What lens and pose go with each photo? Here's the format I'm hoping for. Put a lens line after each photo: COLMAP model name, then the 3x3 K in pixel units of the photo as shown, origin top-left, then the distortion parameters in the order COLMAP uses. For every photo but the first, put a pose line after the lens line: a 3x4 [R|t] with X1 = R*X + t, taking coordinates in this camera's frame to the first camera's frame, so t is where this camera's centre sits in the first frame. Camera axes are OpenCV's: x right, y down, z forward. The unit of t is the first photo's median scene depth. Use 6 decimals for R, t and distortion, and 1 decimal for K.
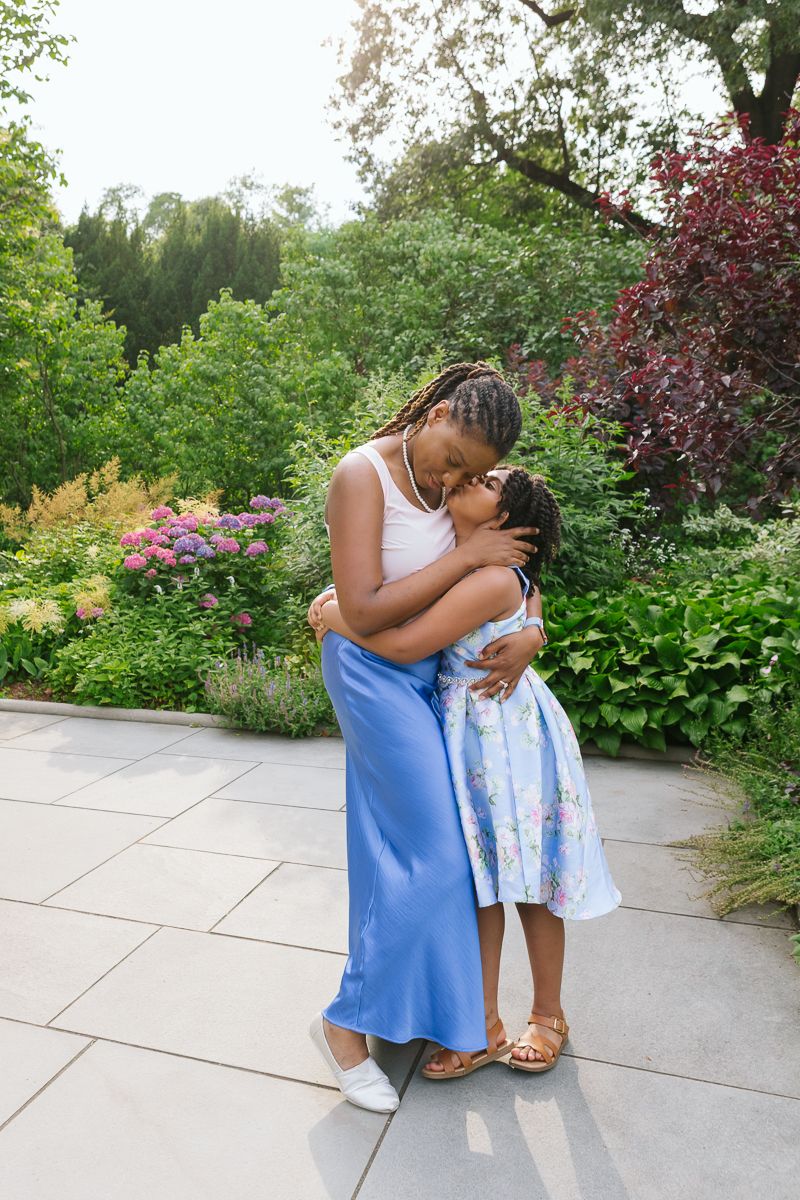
lens RADIAL K [[989.2, 0, 333.0], [0, 989.2, 585.9], [0, 0, 1]] dist [-0.018676, 0.001442]
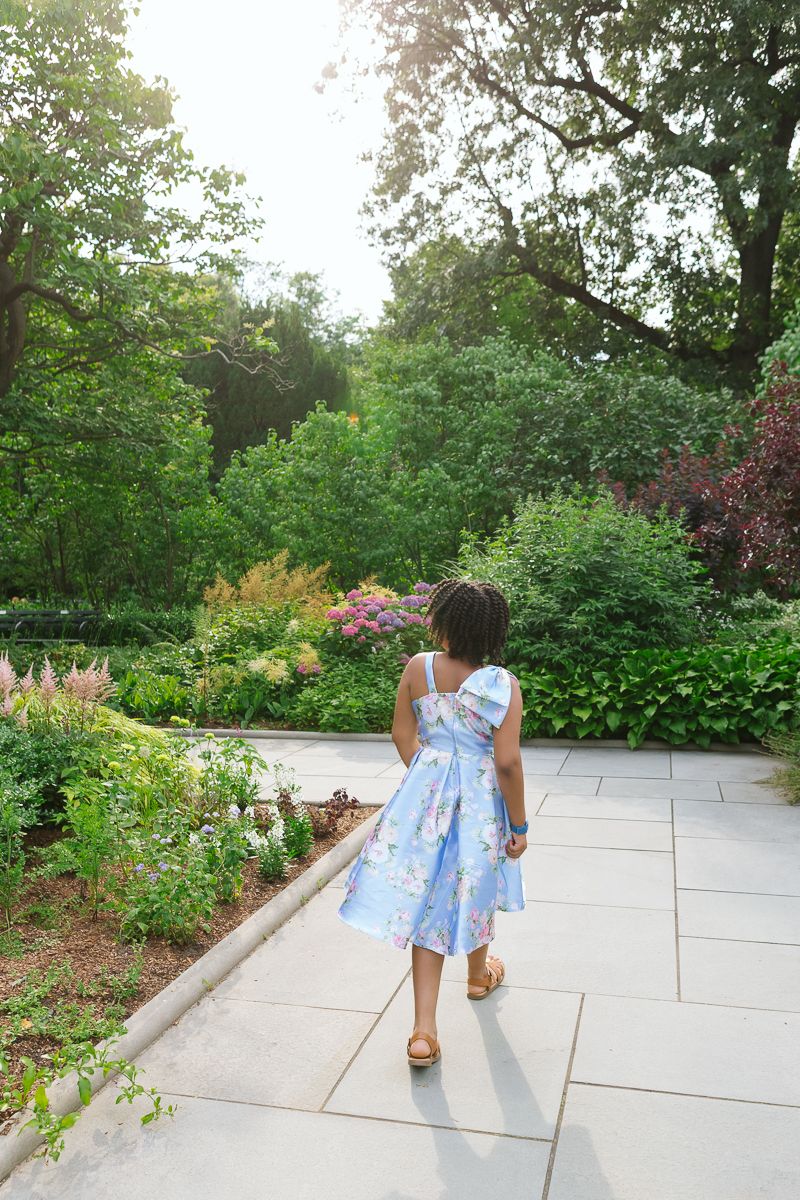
lens RADIAL K [[1031.7, 0, 428.6], [0, 1031.7, 689.4], [0, 0, 1]] dist [0.000122, 0.002860]
pose [[0.992860, -0.009906, 0.118872, -0.164588], [0.007939, 0.999824, 0.017006, 0.021070], [-0.119020, -0.015941, 0.992764, -0.274918]]
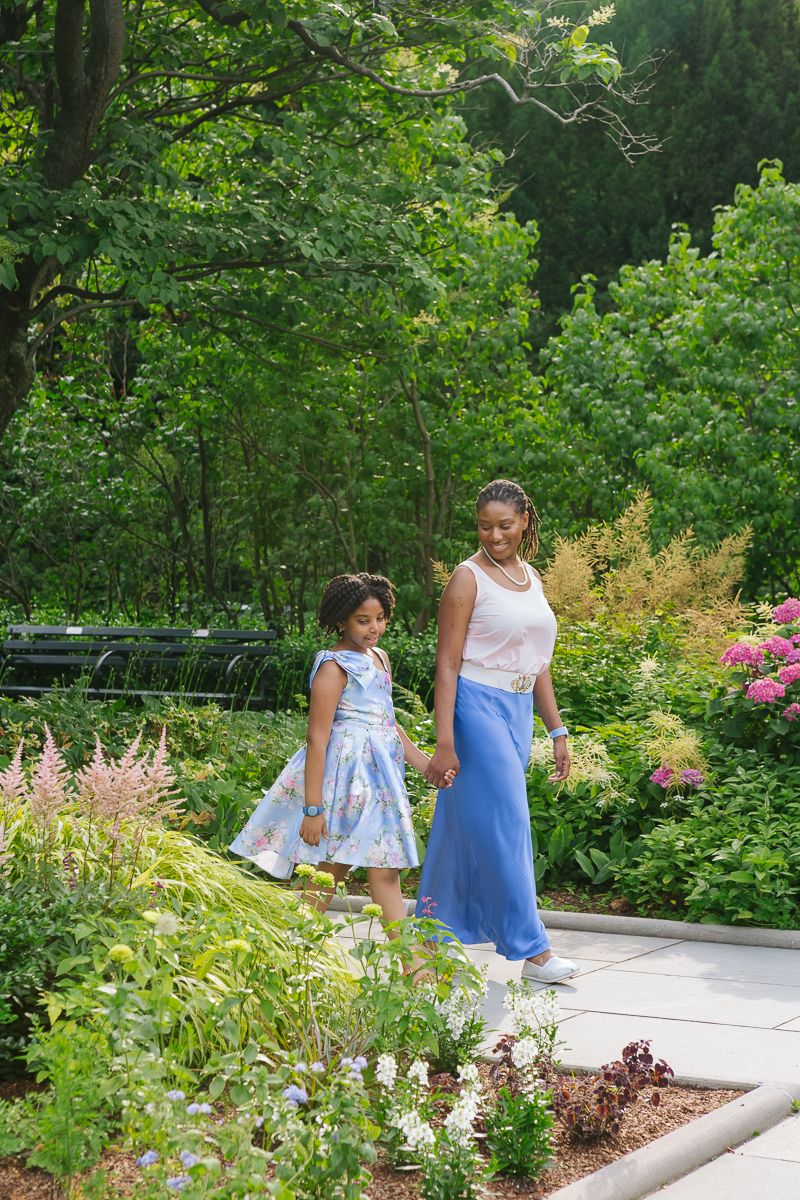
lens RADIAL K [[2516.6, 0, 400.0], [0, 2516.6, 600.0], [0, 0, 1]] dist [-0.009871, -0.406959]
pose [[0.986498, 0.018231, -0.162756, -0.108786], [-0.030079, 0.997049, -0.070632, 0.021532], [0.160988, 0.074574, 0.984135, -0.336858]]
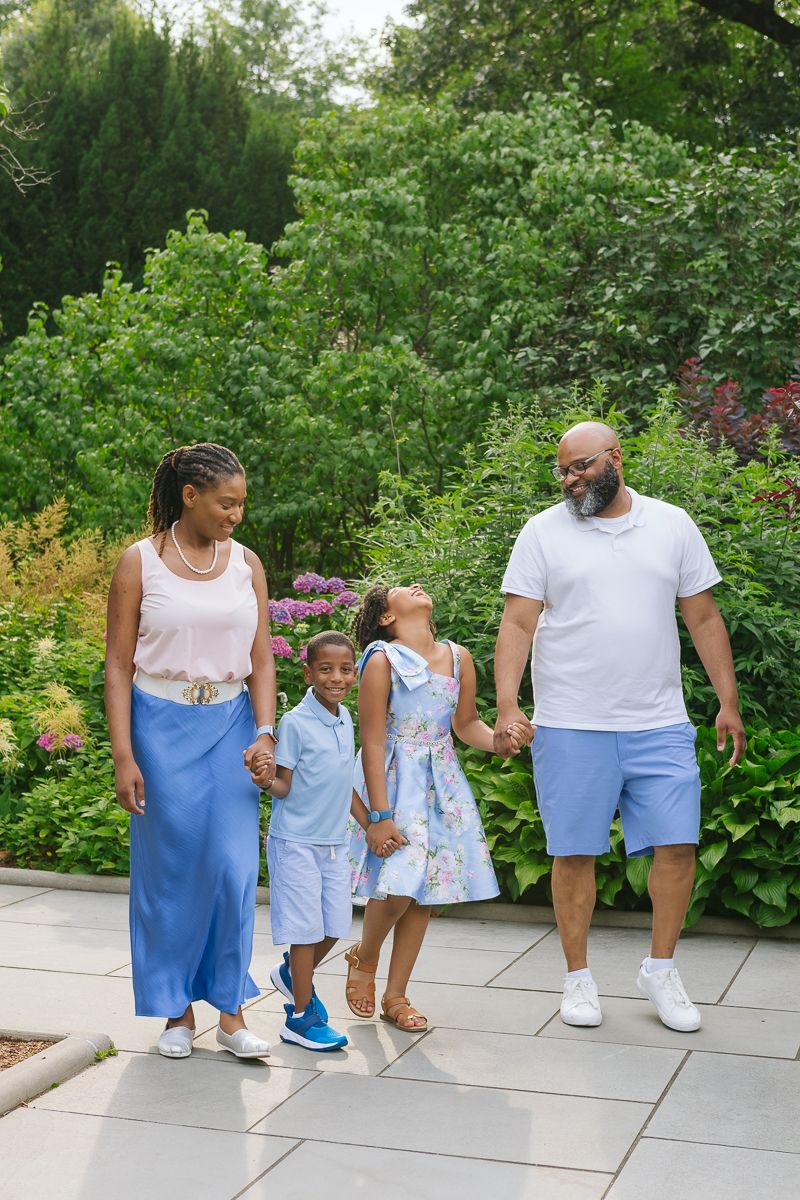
lens RADIAL K [[2039.2, 0, 400.0], [0, 2039.2, 600.0], [0, 0, 1]] dist [-0.028029, -0.113224]
pose [[0.997809, 0.030119, 0.058912, -0.066171], [-0.026041, 0.997290, -0.068801, 0.013543], [-0.060825, 0.067116, 0.995889, -0.253170]]
